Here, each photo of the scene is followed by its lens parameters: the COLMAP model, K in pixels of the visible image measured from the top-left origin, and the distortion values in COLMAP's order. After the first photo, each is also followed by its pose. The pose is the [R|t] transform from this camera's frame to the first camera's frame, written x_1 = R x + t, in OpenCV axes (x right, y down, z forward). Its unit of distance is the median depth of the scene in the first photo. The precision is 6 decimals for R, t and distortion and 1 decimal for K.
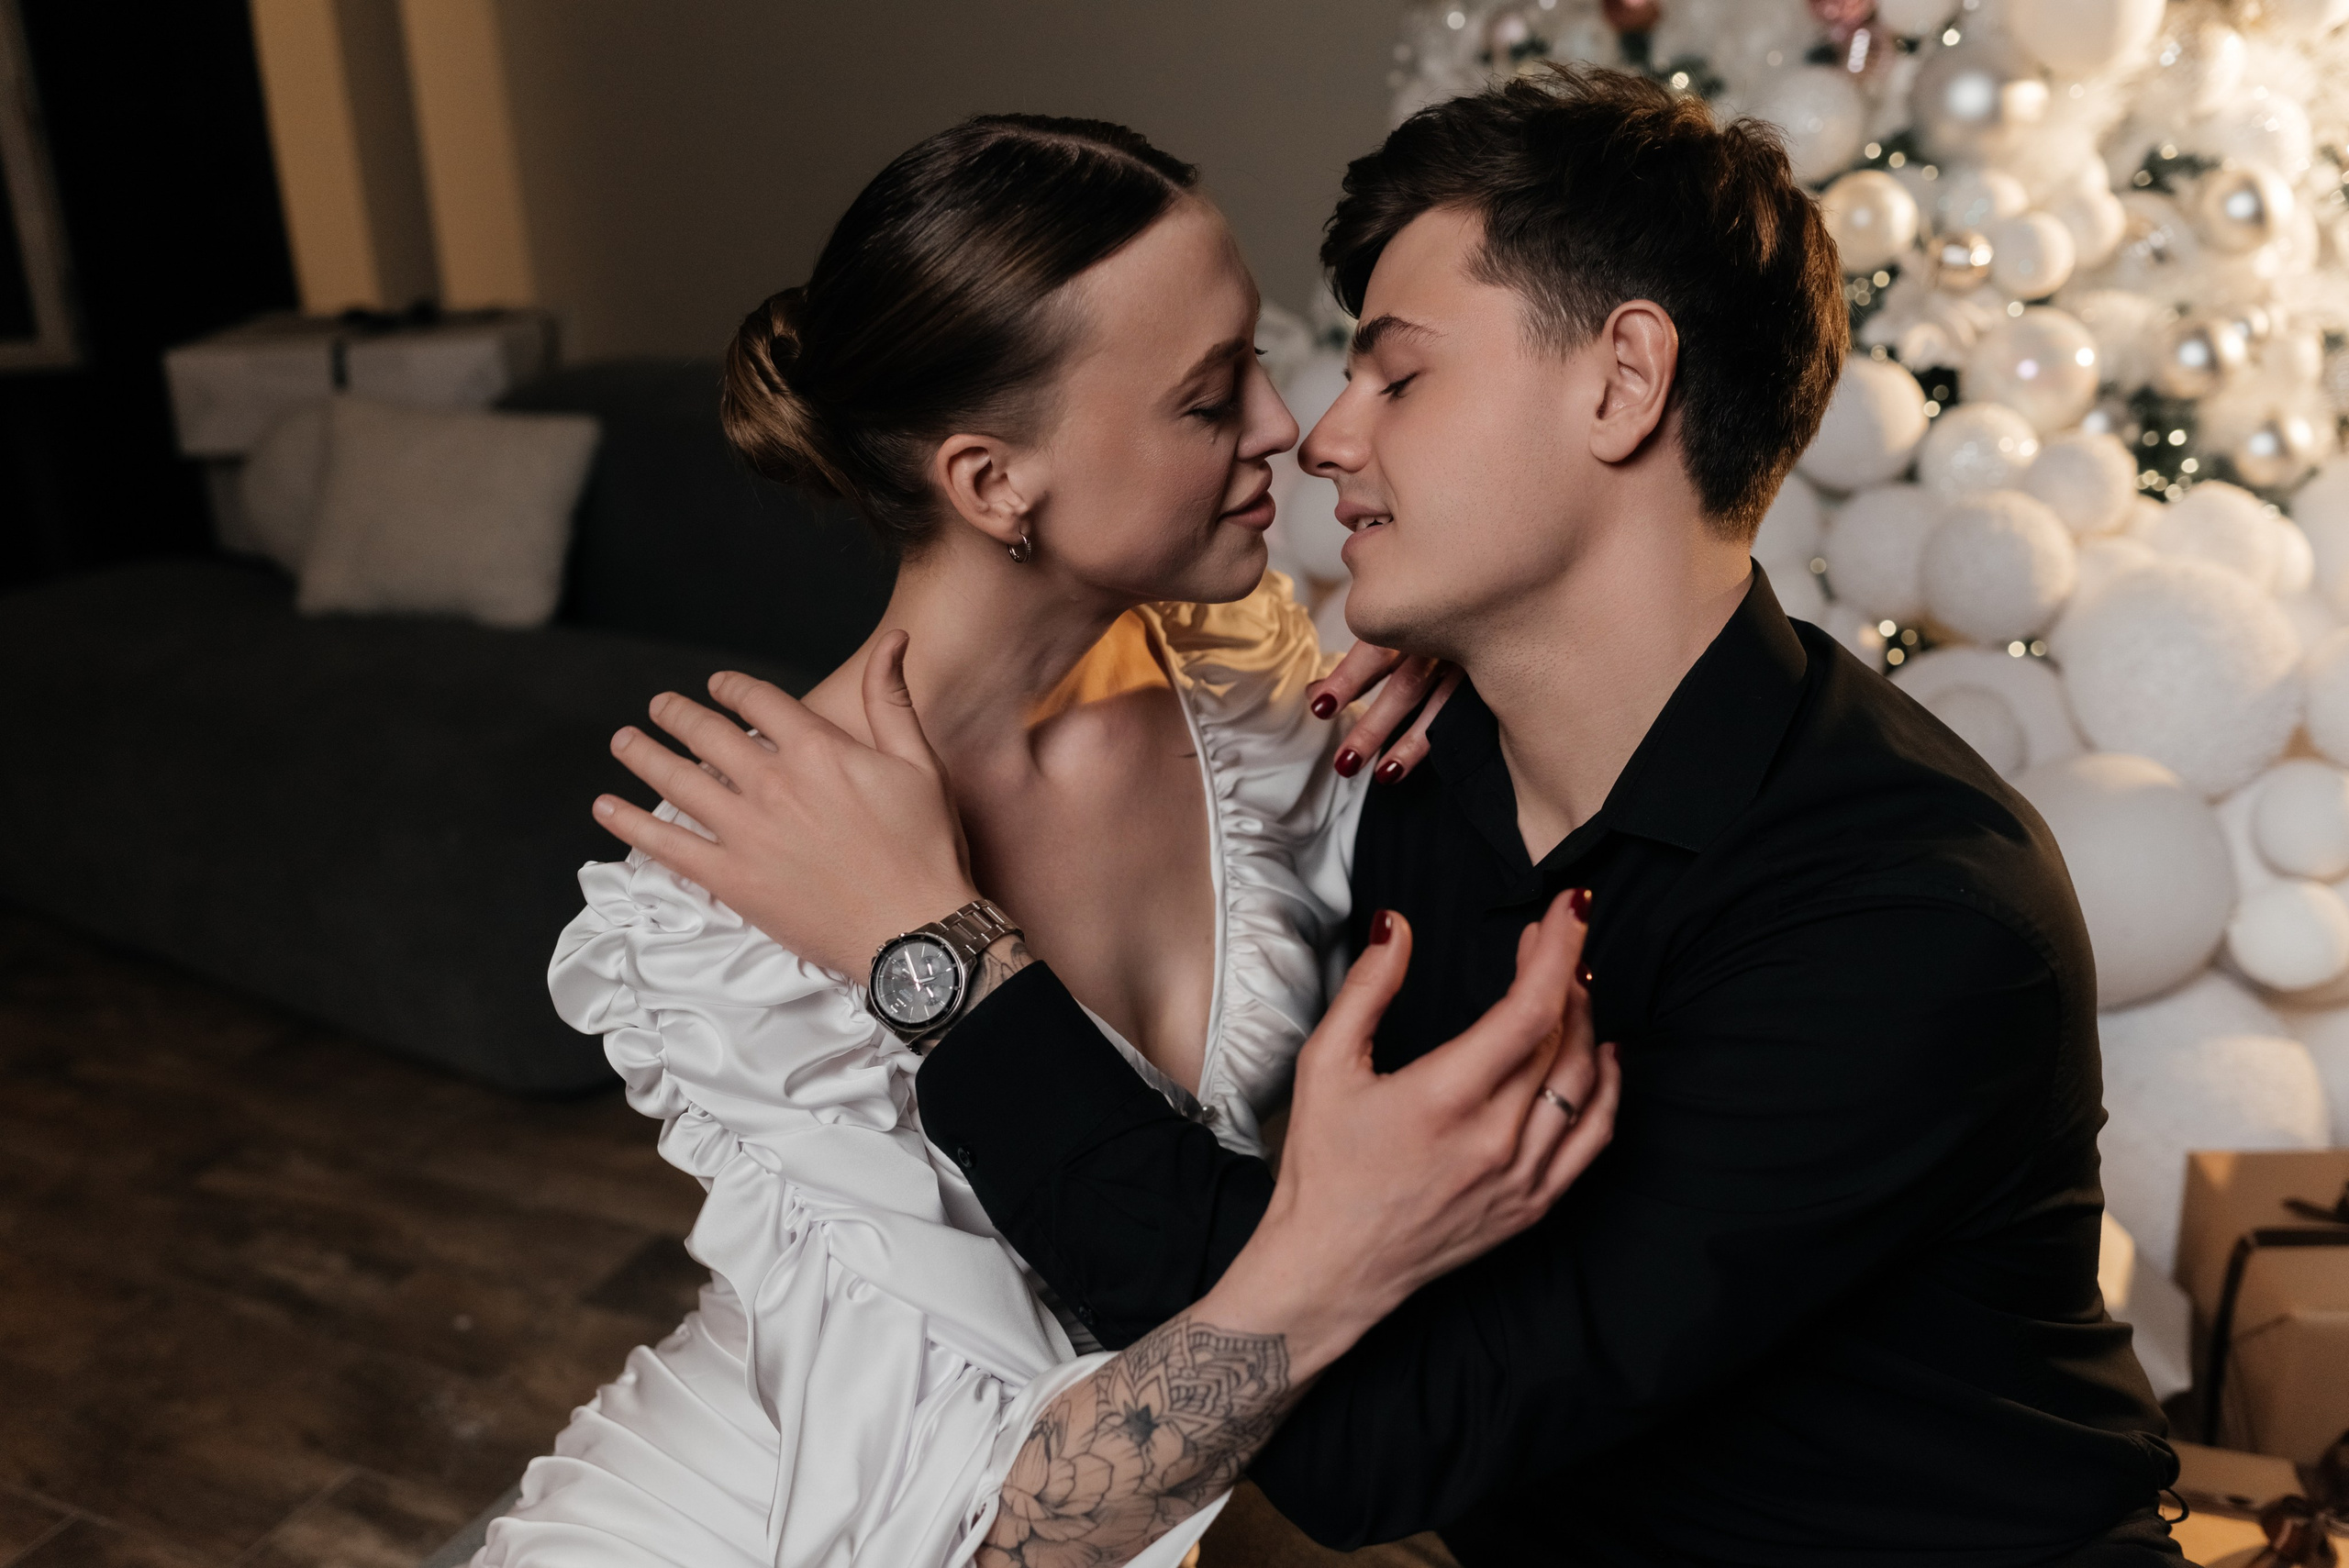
lens RADIAL K [[2282.1, 0, 1296.2], [0, 2282.1, 705.4], [0, 0, 1]] dist [-0.009866, -0.023059]
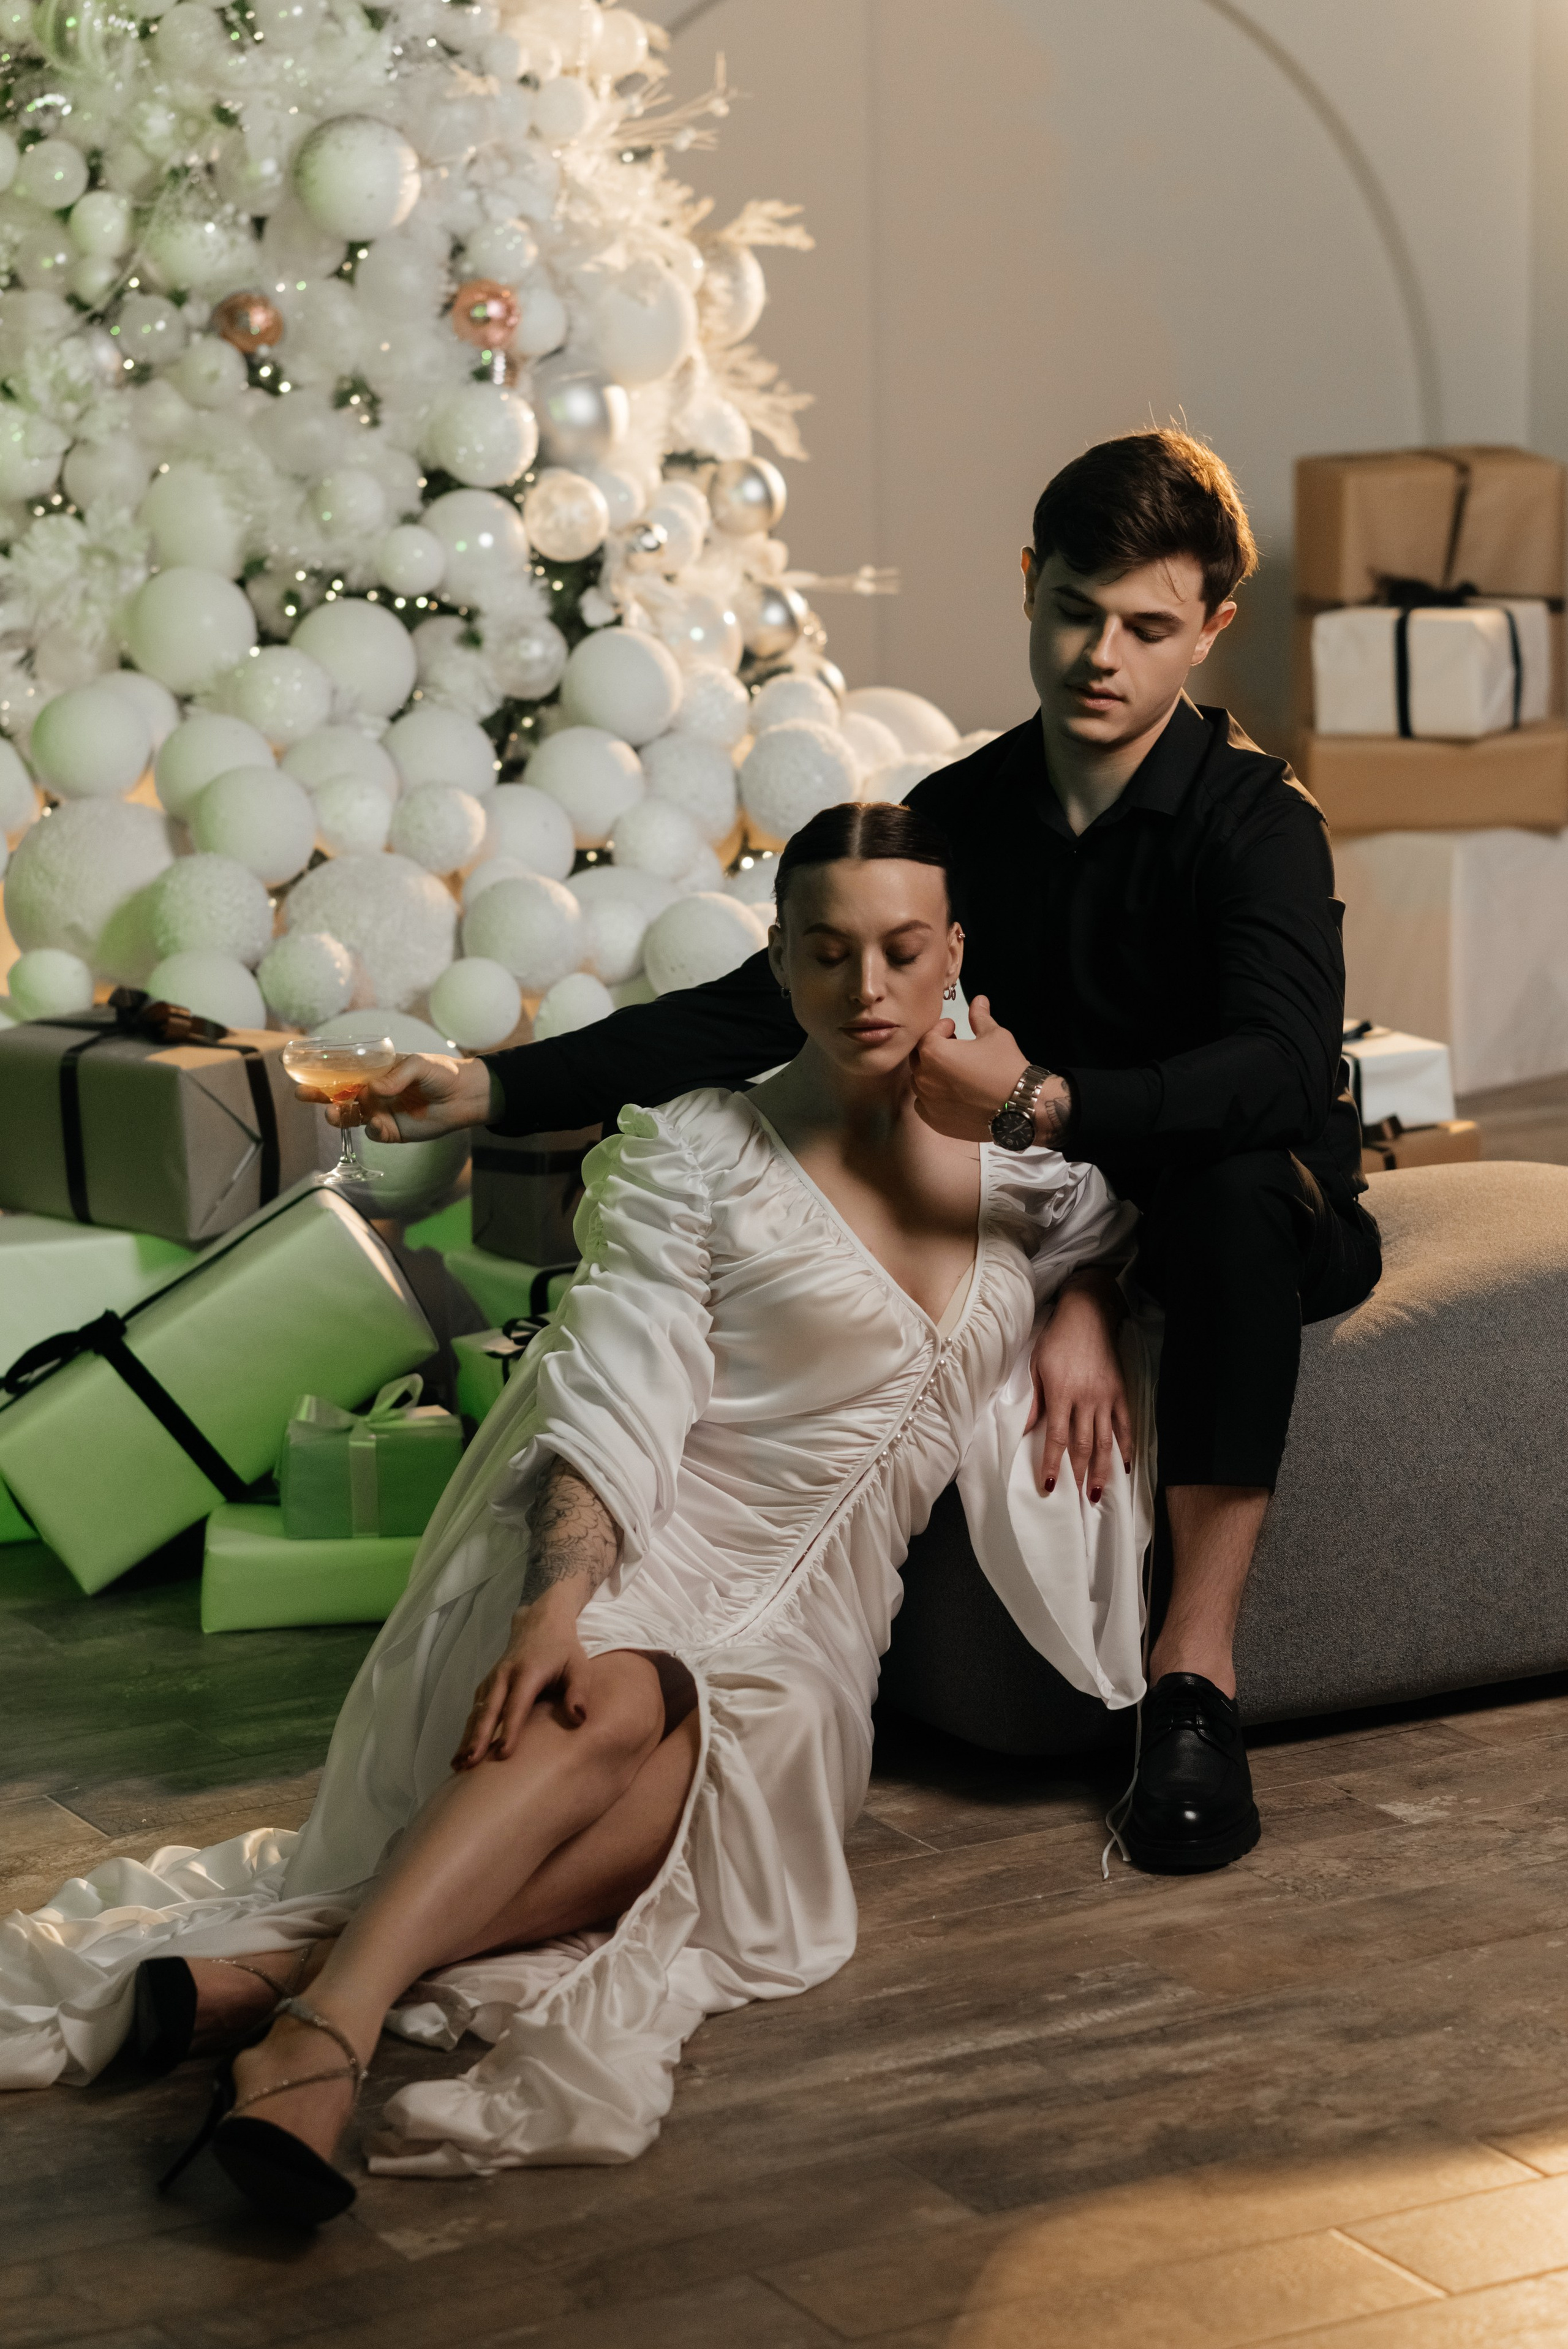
lens RADIAL K [[6236.3, 0, 815.8], [0, 6236.3, 1258.0], [0, 0, 1]] dist [0.852980, -8.926294]
pose [[0.585099, -0.134378, 0.799751, -2.215643], [0.265795, 0.963479, -0.032567, 0.275016], [-0.766167, 0.231625, 0.599448, -0.877861]]
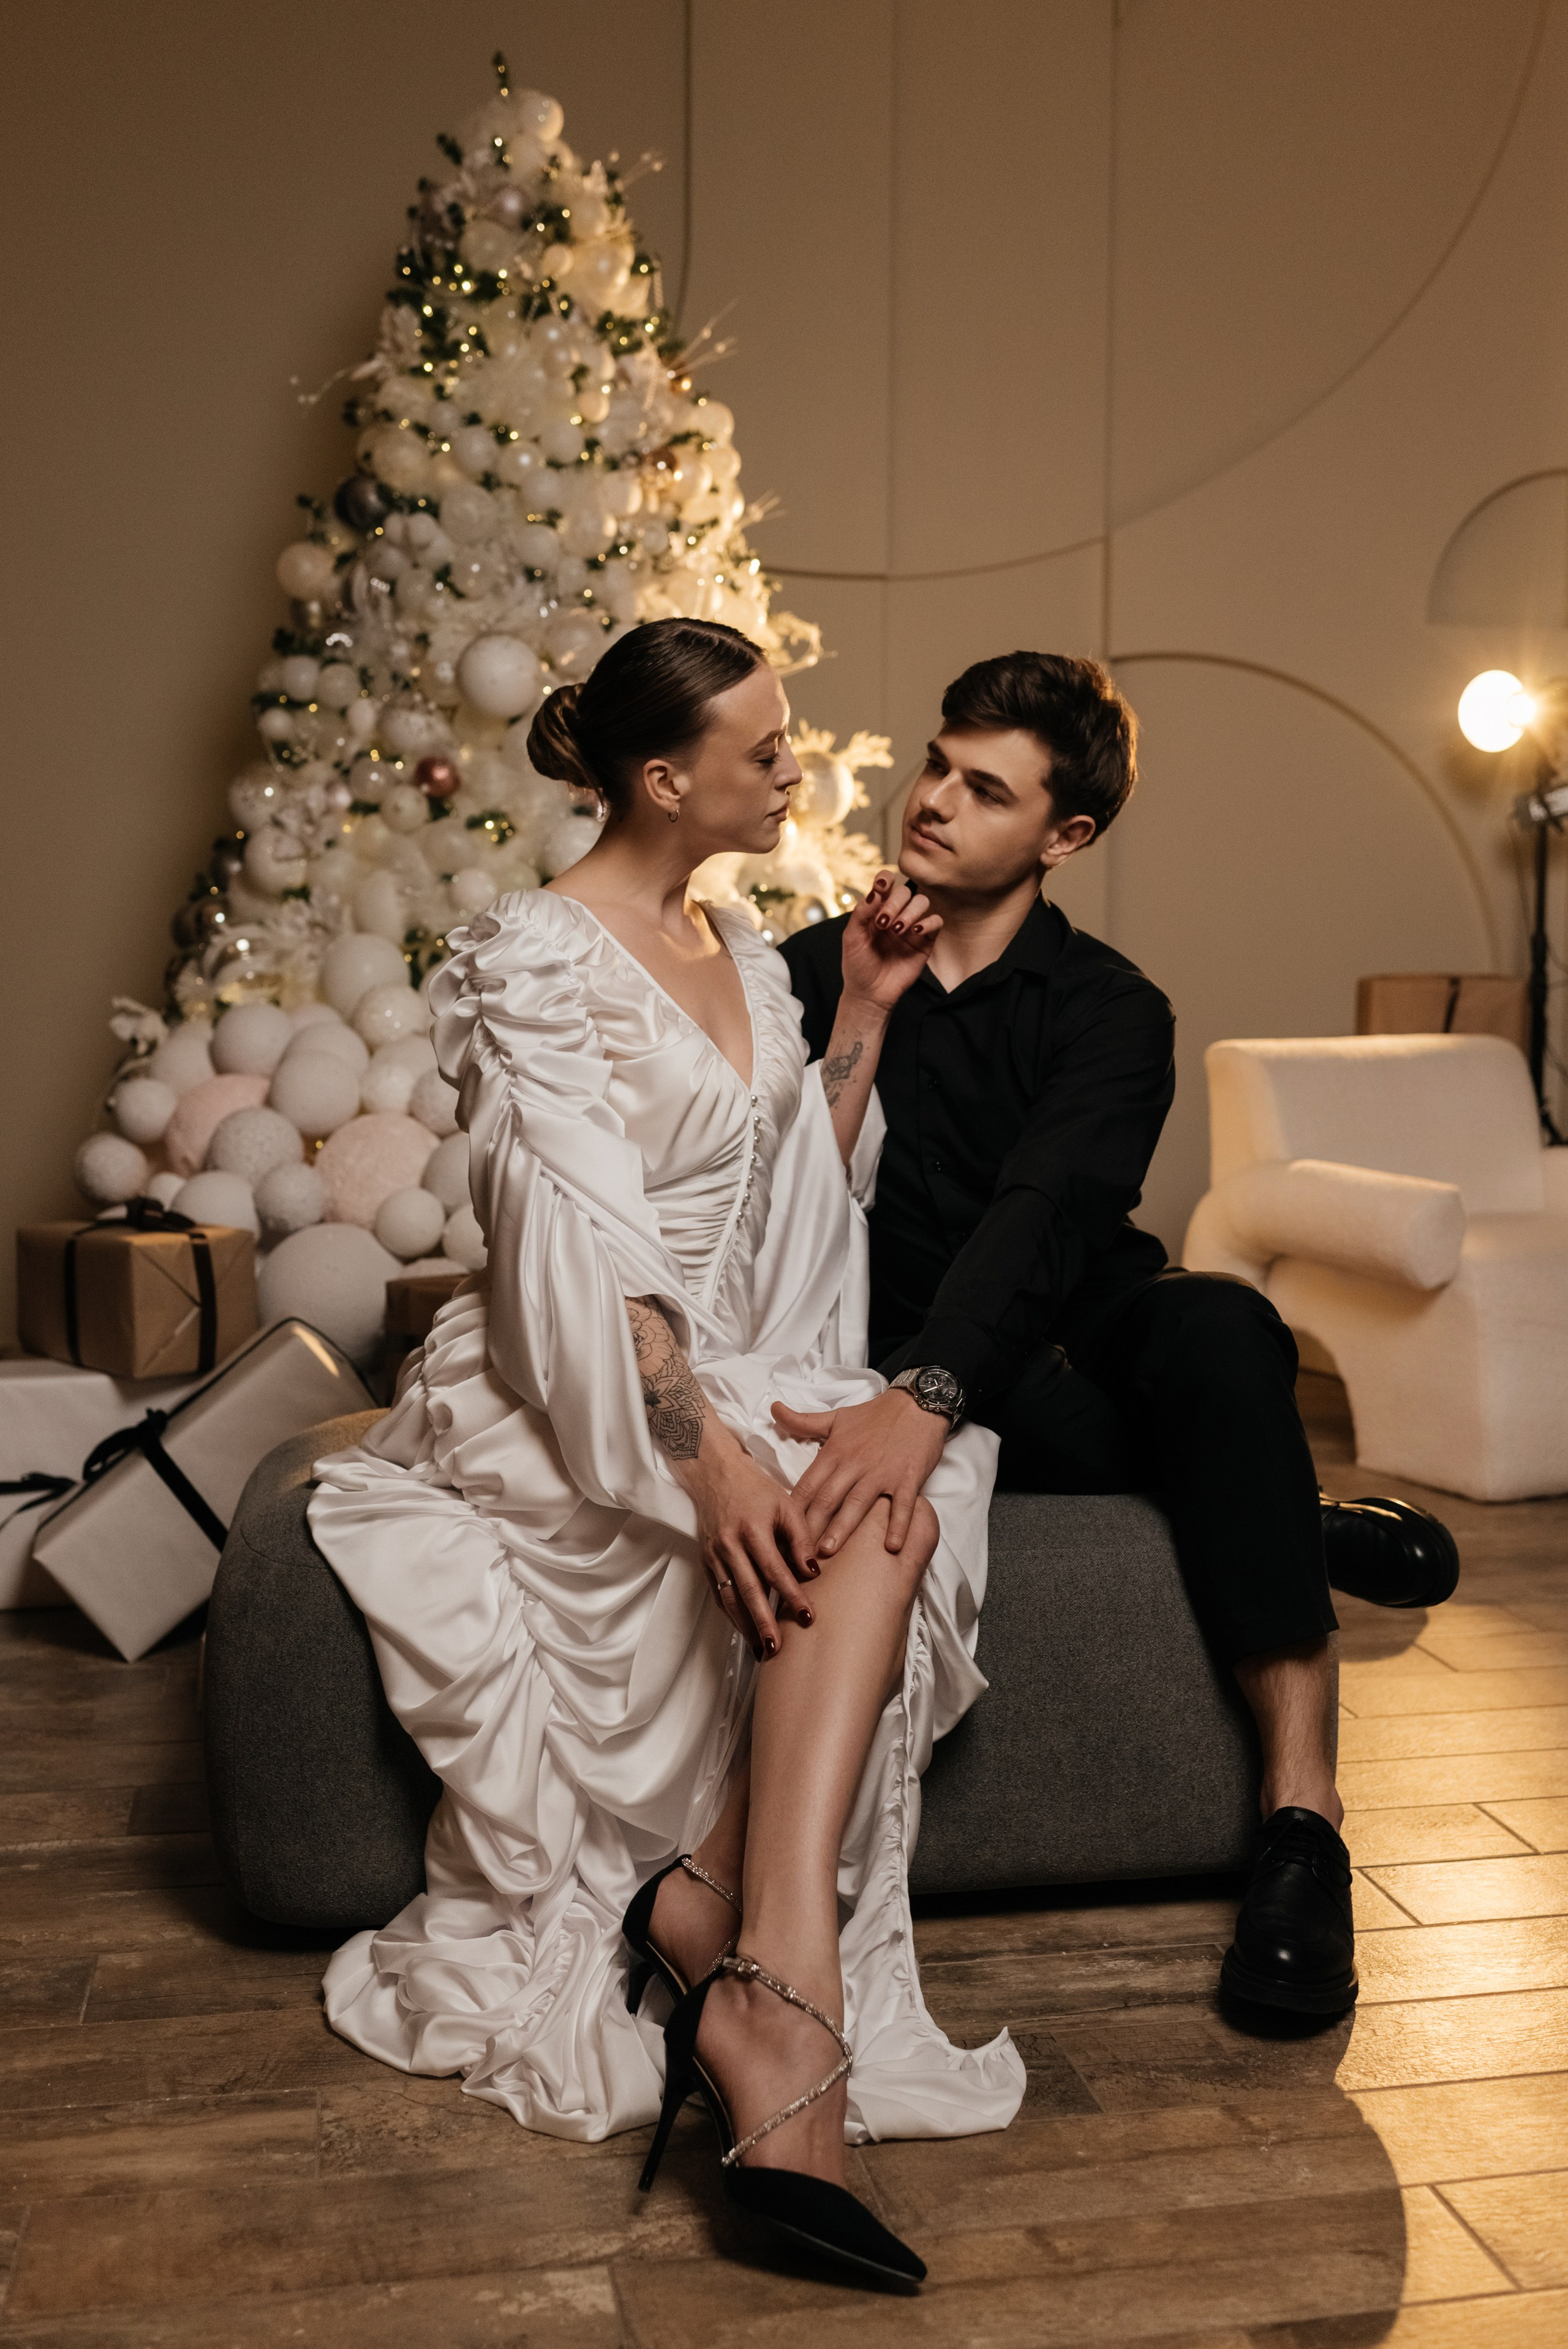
lens RADIAL K [[2448.1, 0, 784.0], [0, 2448.1, 1174.5], [0, 0, 1]] dist [-0.007300, -0.031400]
pose [[0.819669, 0.005012, 0.572816, -0.637544], [0.150819, 0.962794, -0.224237, 0.366447], [-0.552627, 0.270192, 0.788416, -0.359559]]
